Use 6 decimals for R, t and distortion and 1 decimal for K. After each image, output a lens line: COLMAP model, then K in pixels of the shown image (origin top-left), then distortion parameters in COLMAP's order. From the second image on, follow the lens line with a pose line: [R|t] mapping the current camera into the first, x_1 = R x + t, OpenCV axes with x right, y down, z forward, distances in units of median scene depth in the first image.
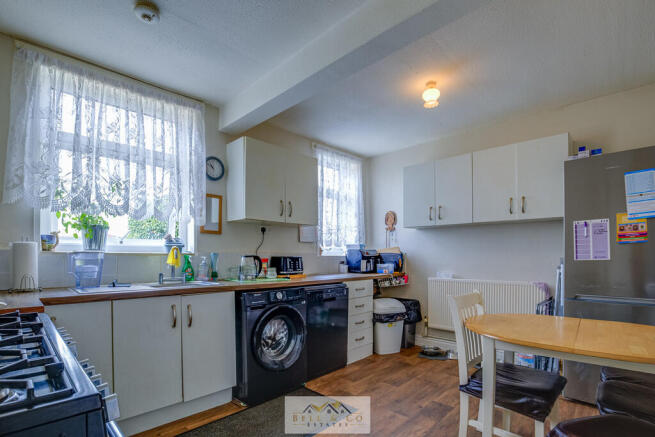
lens RADIAL K [[316.3, 0, 327.2], [0, 316.3, 253.7], [0, 0, 1]] dist [-0.001704, -0.000302]
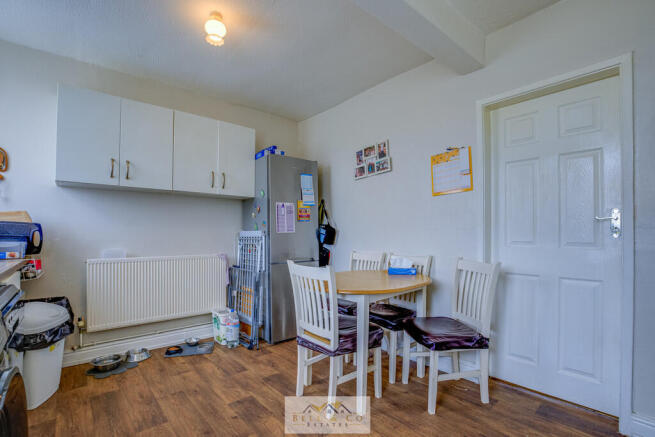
lens RADIAL K [[300.7, 0, 327.0], [0, 300.7, 228.7], [0, 0, 1]] dist [-0.002392, -0.000177]
pose [[0.117923, 0.006855, 0.992999, -0.334486], [-0.013403, 0.999896, -0.005311, 0.006933], [-0.992932, -0.012683, 0.118003, 0.526132]]
